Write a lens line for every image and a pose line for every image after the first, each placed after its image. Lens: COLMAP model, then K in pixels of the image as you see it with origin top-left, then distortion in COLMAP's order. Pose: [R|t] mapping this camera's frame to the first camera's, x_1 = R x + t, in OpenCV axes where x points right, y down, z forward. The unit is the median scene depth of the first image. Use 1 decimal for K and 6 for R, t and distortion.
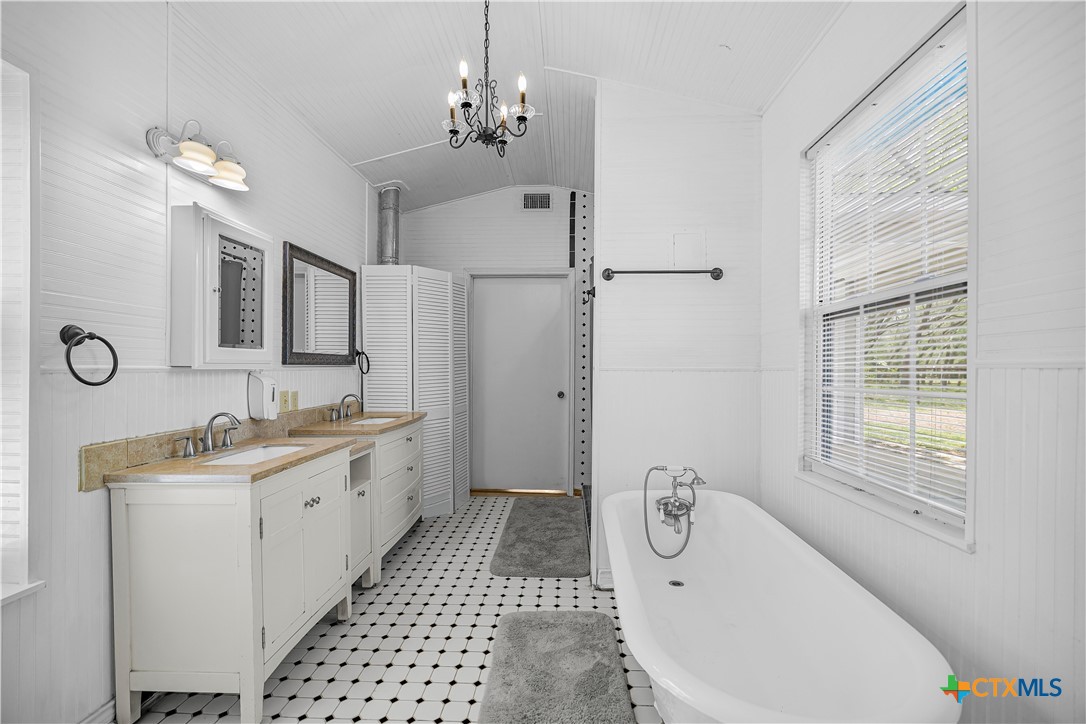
lens RADIAL K [[461.2, 0, 543.0], [0, 461.2, 362.0], [0, 0, 1]] dist [0.000122, -0.000220]
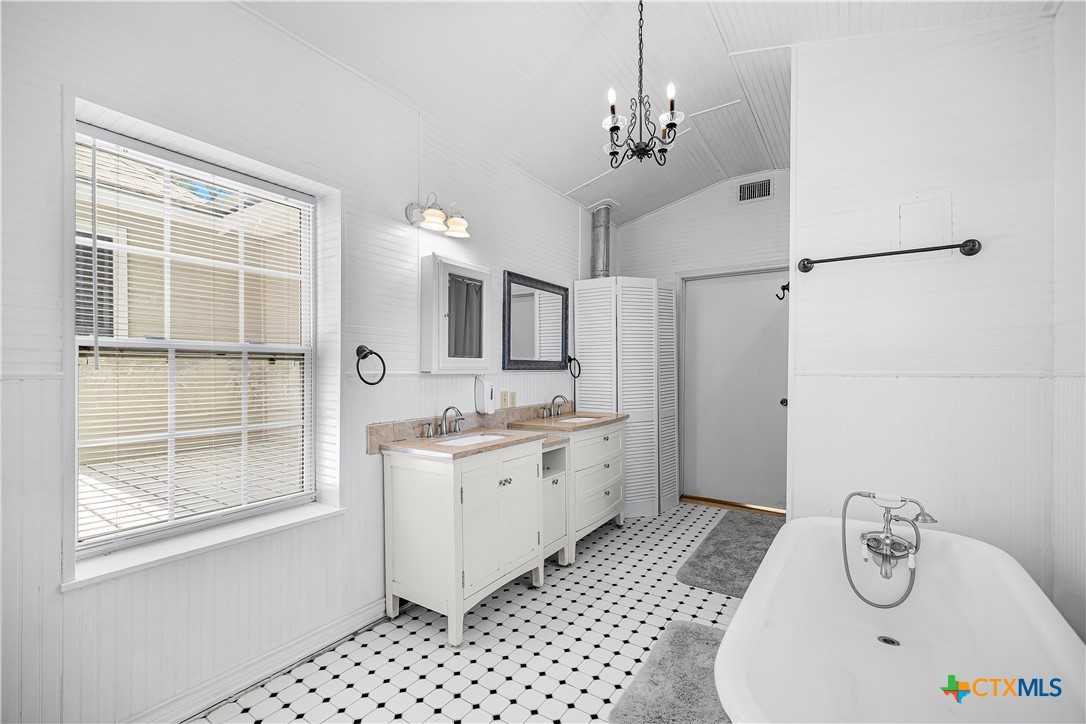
lens RADIAL K [[461.2, 0, 543.0], [0, 461.2, 362.0], [0, 0, 1]] dist [0.000122, -0.000220]
pose [[0.855080, -0.012028, -0.518357, 0.191847], [0.007964, 0.999918, -0.010064, -0.002819], [0.518435, 0.004477, 0.855105, -0.003155]]
